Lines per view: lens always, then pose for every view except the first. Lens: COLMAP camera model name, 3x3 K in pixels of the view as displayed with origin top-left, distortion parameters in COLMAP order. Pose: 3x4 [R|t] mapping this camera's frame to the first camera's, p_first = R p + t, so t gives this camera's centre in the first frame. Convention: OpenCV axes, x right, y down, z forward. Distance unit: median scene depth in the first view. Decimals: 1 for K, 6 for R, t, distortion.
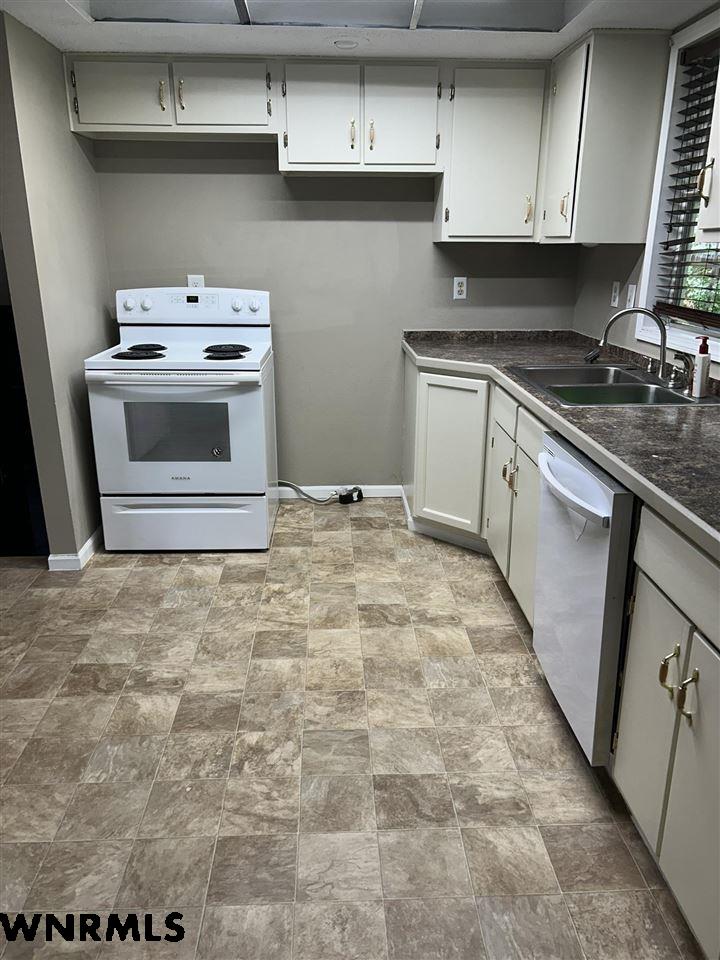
lens RADIAL K [[718.3, 0, 350.6], [0, 718.3, 473.7], [0, 0, 1]] dist [0.029630, -0.025945]
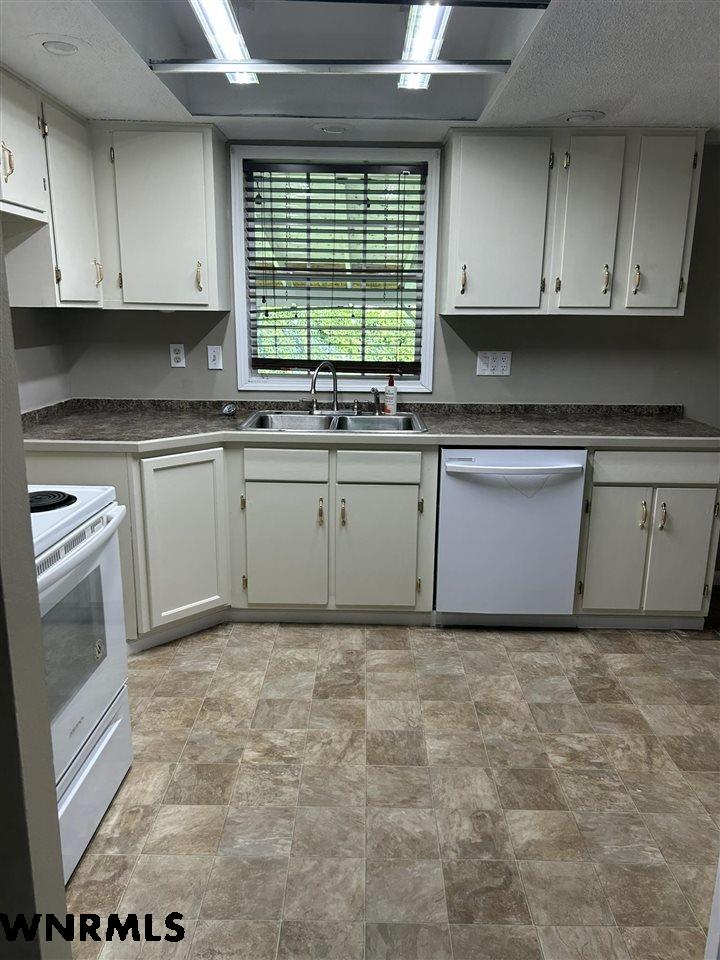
lens RADIAL K [[718.3, 0, 367.6], [0, 718.3, 475.8], [0, 0, 1]] dist [0.029630, -0.025945]
pose [[0.054398, -0.234197, 0.970666, -0.841774], [0.292988, 0.933060, 0.208704, -0.264085], [-0.954567, 0.273040, 0.119373, 0.774176]]
